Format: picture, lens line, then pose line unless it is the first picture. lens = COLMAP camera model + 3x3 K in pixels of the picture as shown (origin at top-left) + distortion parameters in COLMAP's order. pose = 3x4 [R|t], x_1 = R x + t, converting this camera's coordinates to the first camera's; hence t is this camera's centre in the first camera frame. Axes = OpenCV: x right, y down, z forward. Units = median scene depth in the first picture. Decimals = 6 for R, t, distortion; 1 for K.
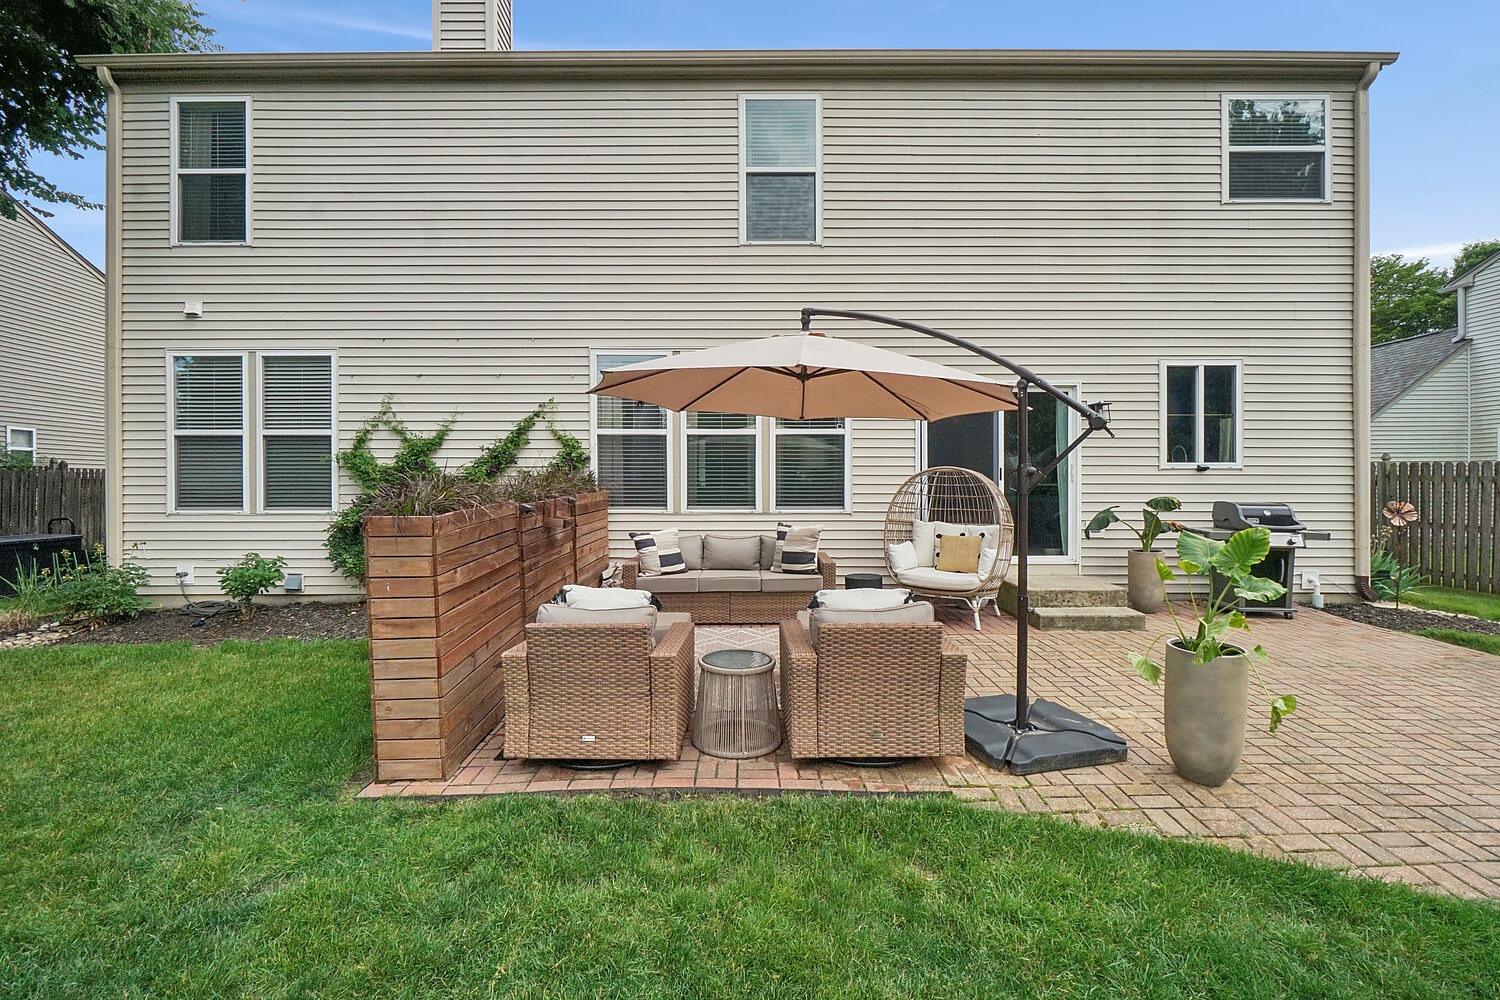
lens RADIAL K [[671.1, 0, 741.1], [0, 671.1, 468.9], [0, 0, 1]] dist [-0.013835, 0.000255]
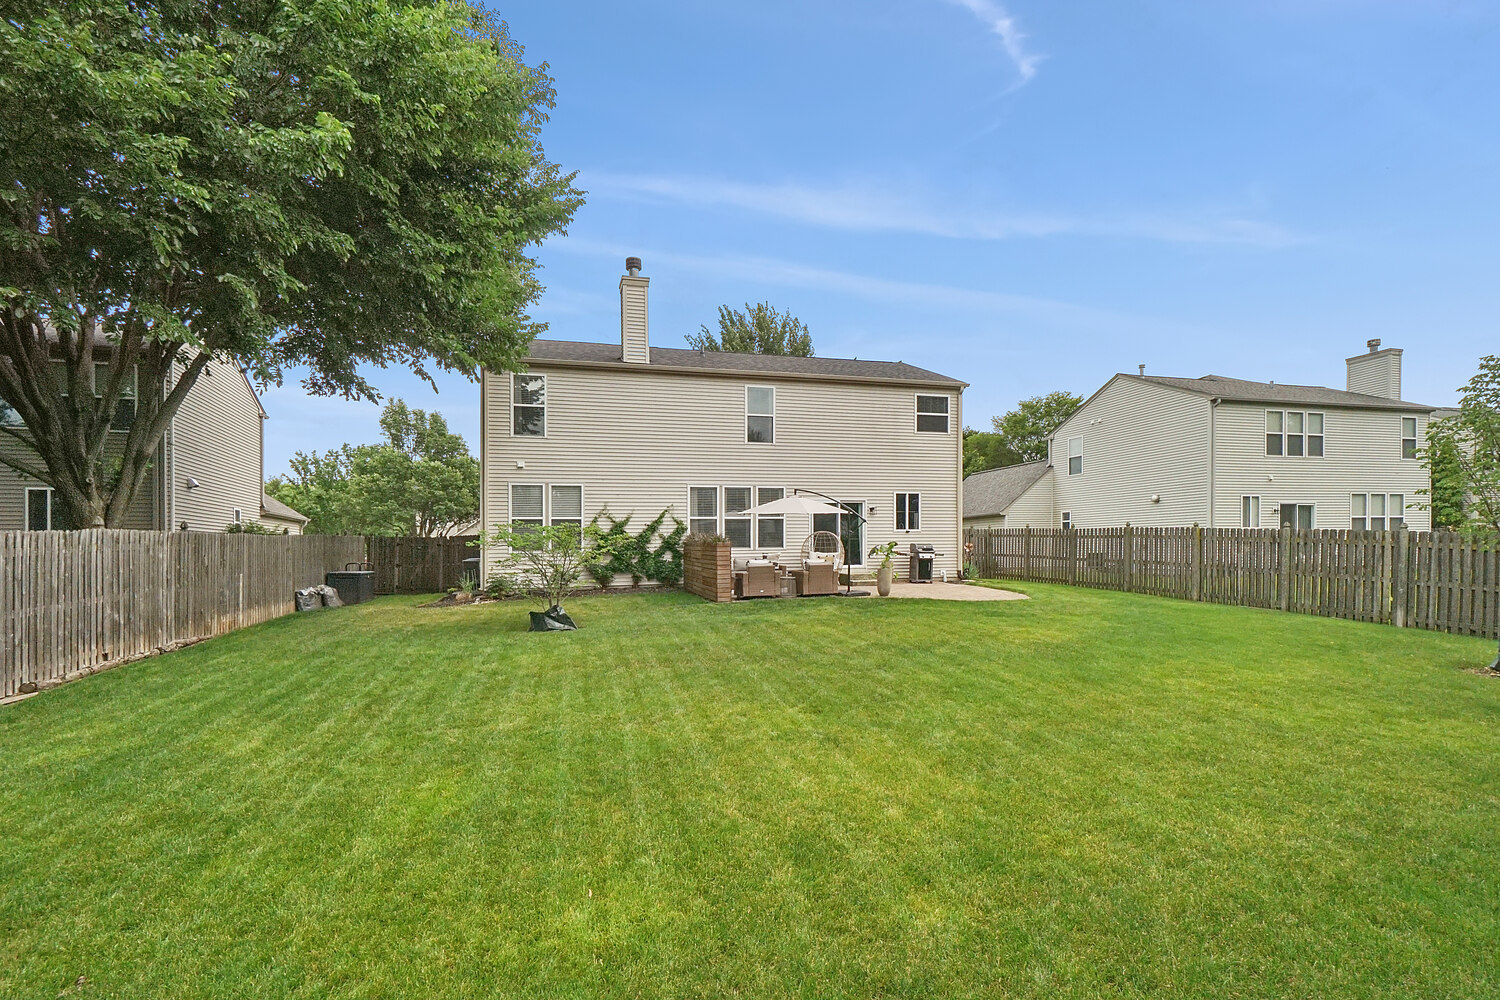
lens RADIAL K [[671.1, 0, 748.7], [0, 671.1, 511.4], [0, 0, 1]] dist [-0.013835, 0.000255]
pose [[0.954608, 0.004925, 0.297825, -0.750485], [-0.002123, 0.999950, -0.009732, -0.056019], [-0.297858, 0.008658, 0.954571, -1.436650]]
